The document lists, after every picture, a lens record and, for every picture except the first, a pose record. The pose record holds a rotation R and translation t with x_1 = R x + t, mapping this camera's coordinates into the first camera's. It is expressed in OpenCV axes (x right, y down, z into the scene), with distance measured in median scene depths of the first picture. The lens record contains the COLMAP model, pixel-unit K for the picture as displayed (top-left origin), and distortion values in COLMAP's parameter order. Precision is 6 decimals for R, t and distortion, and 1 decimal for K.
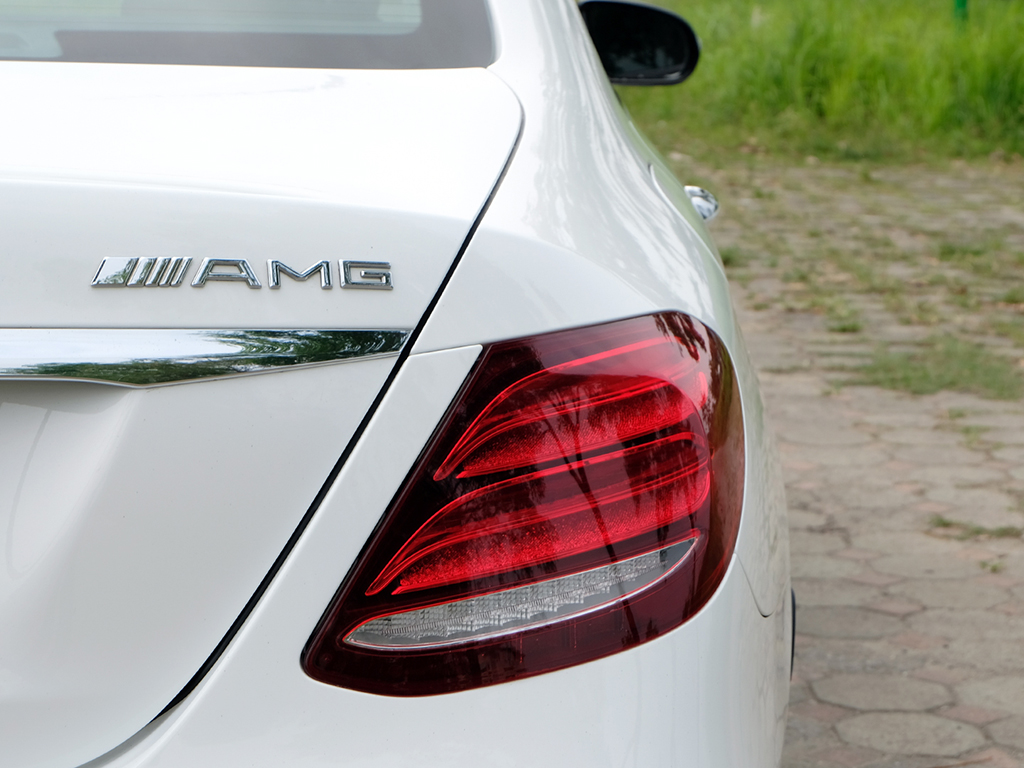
lens RADIAL K [[2350.8, 0, 512.0], [0, 2350.8, 384.0], [0, 0, 1]] dist [-0.084529, 0.052318]
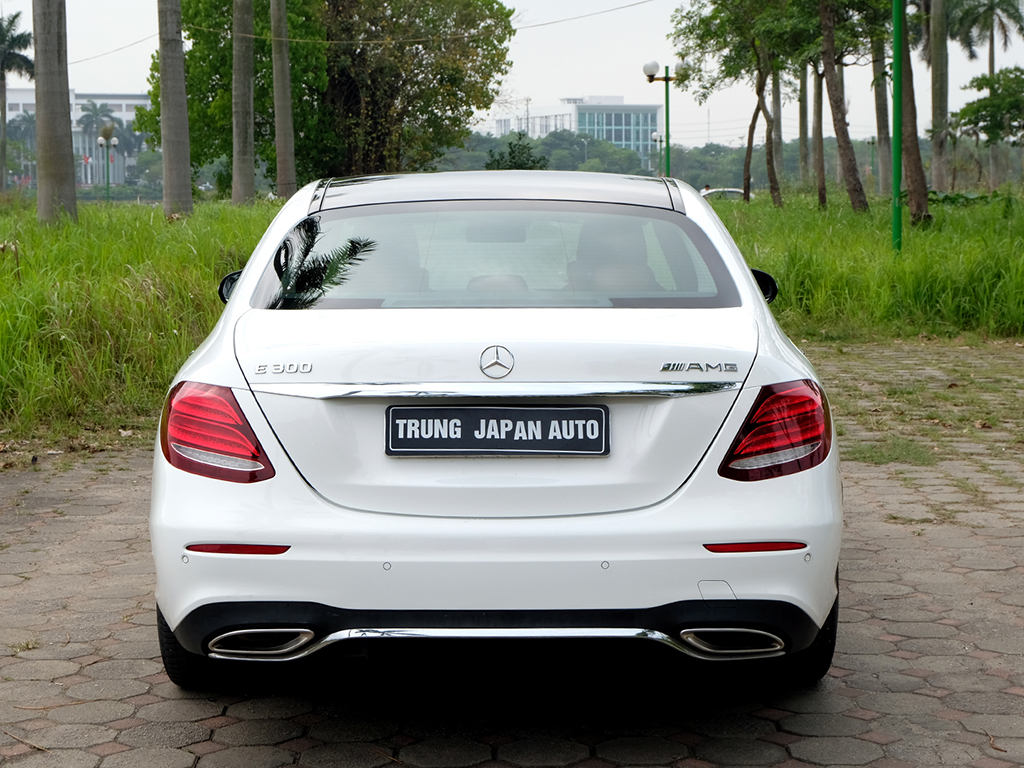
lens RADIAL K [[1530.5, 0, 512.0], [0, 1530.5, 384.0], [0, 0, 1]] dist [-0.135149, 0.038662]
pose [[0.997846, -0.021171, -0.062091, -0.037637], [0.016716, 0.997307, -0.071414, 0.021258], [0.063435, 0.070222, 0.995512, -0.204809]]
